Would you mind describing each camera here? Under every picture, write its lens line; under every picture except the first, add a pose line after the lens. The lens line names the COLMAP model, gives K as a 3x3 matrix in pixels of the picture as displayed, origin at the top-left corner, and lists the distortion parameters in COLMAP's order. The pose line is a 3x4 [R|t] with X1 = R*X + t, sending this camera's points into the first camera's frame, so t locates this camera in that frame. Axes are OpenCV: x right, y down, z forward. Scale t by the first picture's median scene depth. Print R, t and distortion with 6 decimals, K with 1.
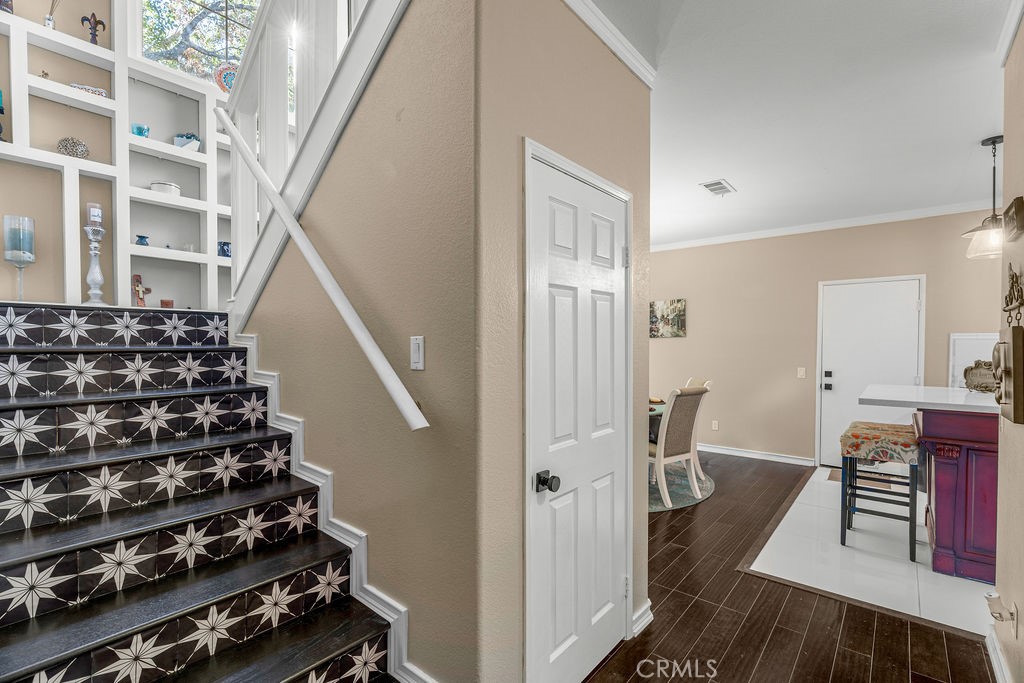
lens RADIAL K [[464.6, 0, 515.7], [0, 464.6, 354.6], [0, 0, 1]] dist [-0.000545, 0.000050]
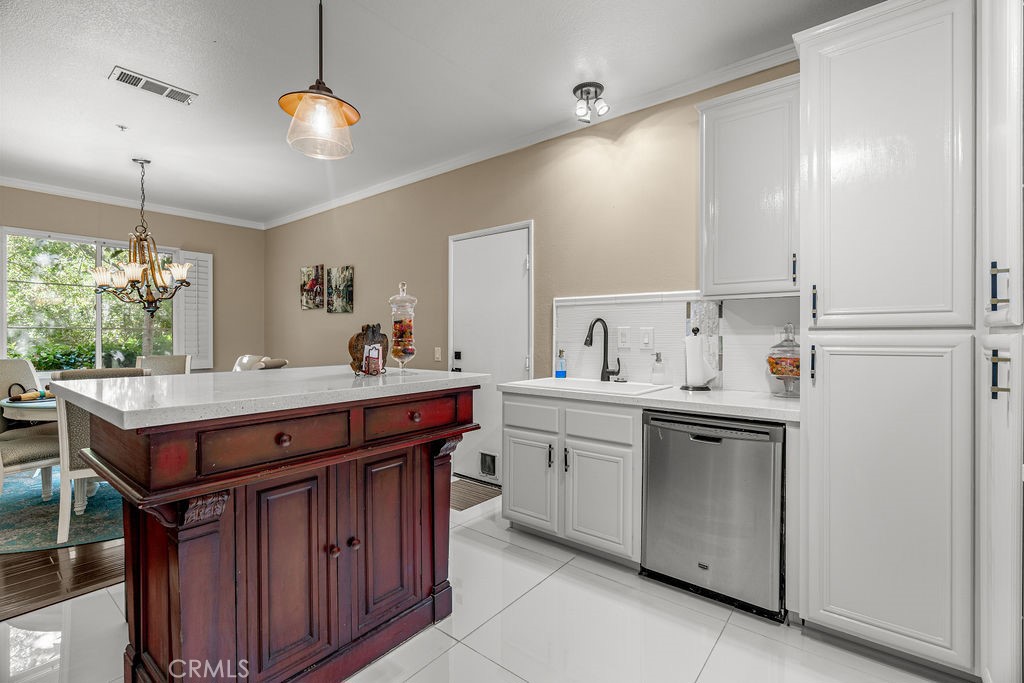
lens RADIAL K [[461.4, 0, 509.4], [0, 461.4, 338.5], [0, 0, 1]] dist [-0.000880, 0.000015]
pose [[0.999690, -0.001231, 0.024850, 0.739525], [0.001653, 0.999855, -0.016960, 0.027041], [-0.024826, 0.016996, 0.999547, 0.230756]]
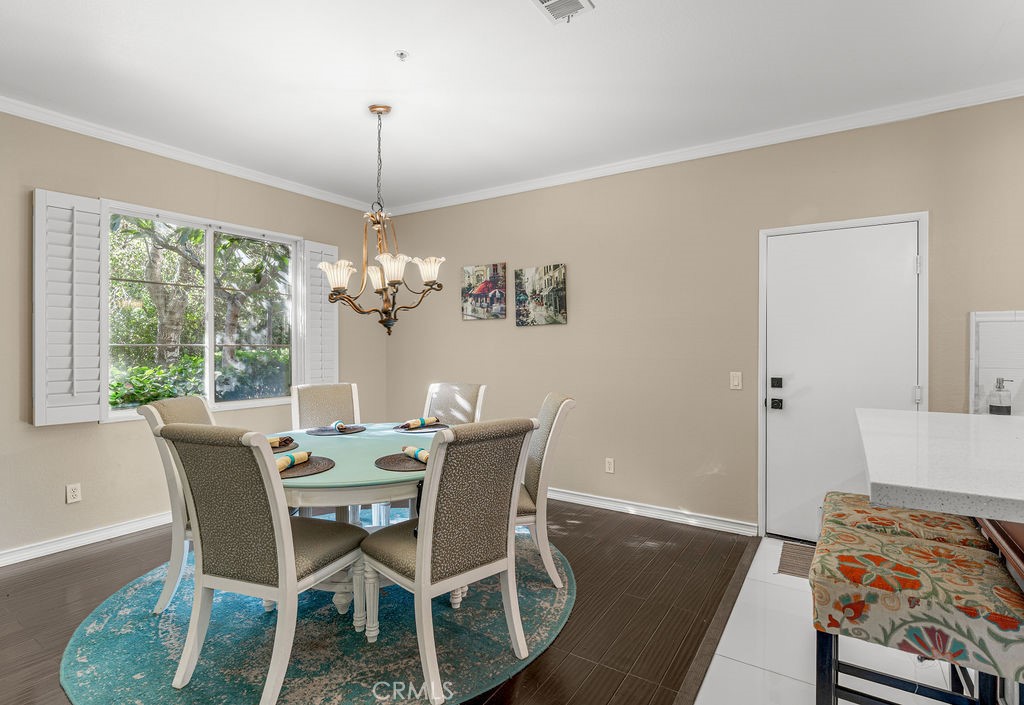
lens RADIAL K [[504.8, 0, 527.9], [0, 504.8, 346.1], [0, 0, 1]] dist [-0.000095, 0.000690]
pose [[0.990887, -0.001884, 0.134683, 0.265702], [0.004537, 0.999802, -0.019394, 0.005983], [-0.134620, 0.019828, 0.990699, 0.394668]]
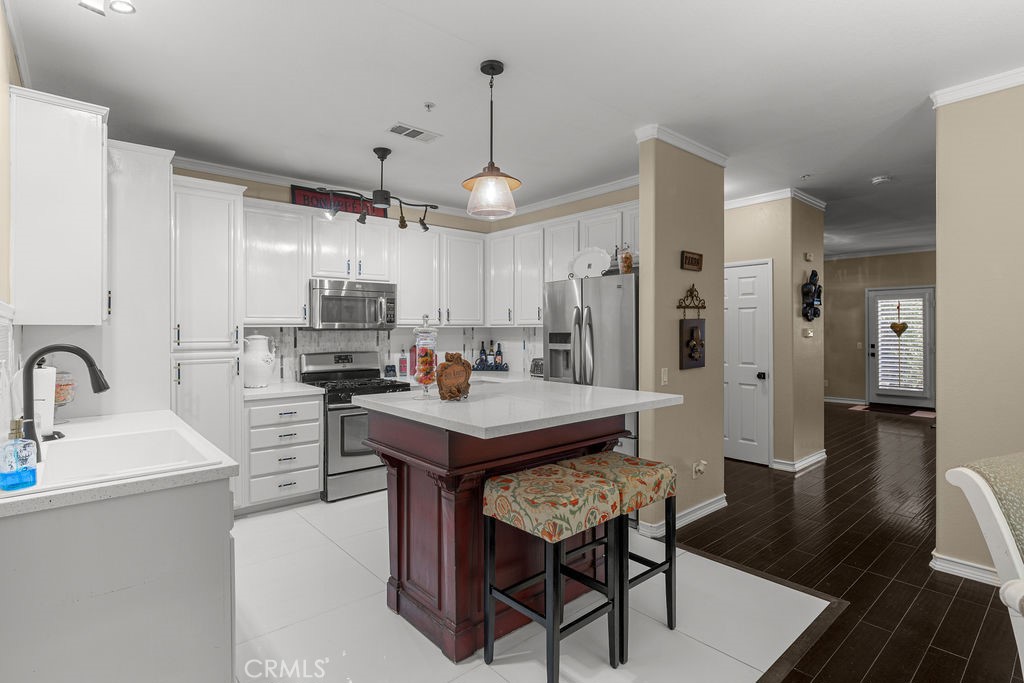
lens RADIAL K [[502.5, 0, 513.3], [0, 502.5, 330.3], [0, 0, 1]] dist [0.003729, 0.000433]
pose [[-0.989849, 0.001326, 0.142116, 0.516037], [0.004787, 0.999700, 0.024009, -0.024623], [-0.142041, 0.024446, -0.989559, 1.093211]]
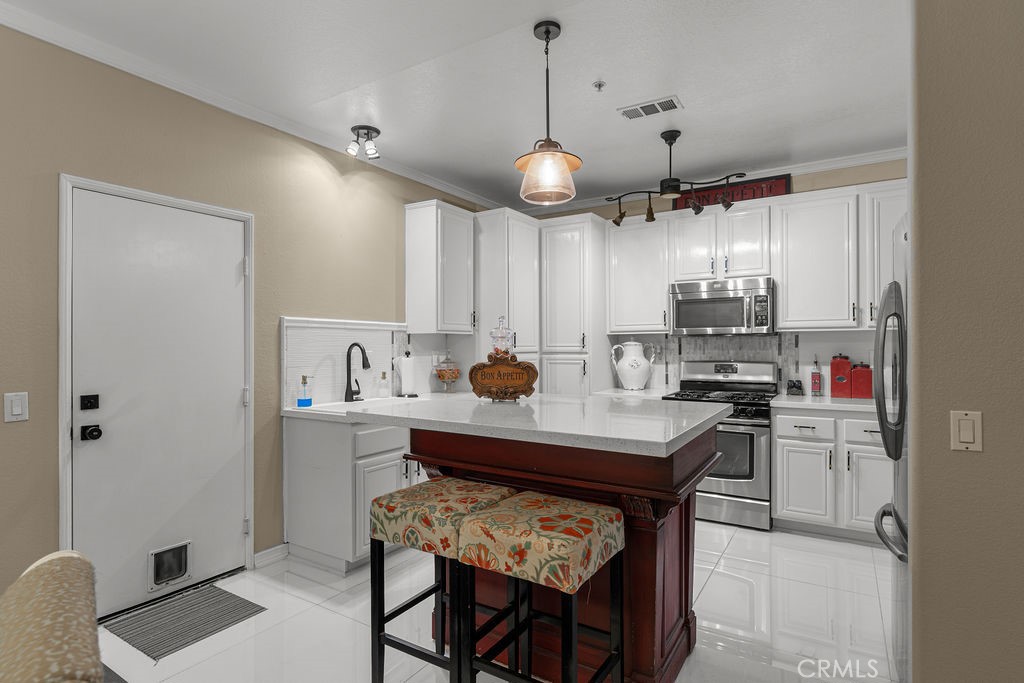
lens RADIAL K [[529.4, 0, 512.0], [0, 529.4, 341.5], [0, 0, 1]] dist [-0.004719, -0.000338]
pose [[-0.143522, 0.007793, 0.989616, 0.150222], [0.025257, 0.999672, -0.004209, -0.000797], [-0.989325, 0.024391, -0.143672, 0.691722]]
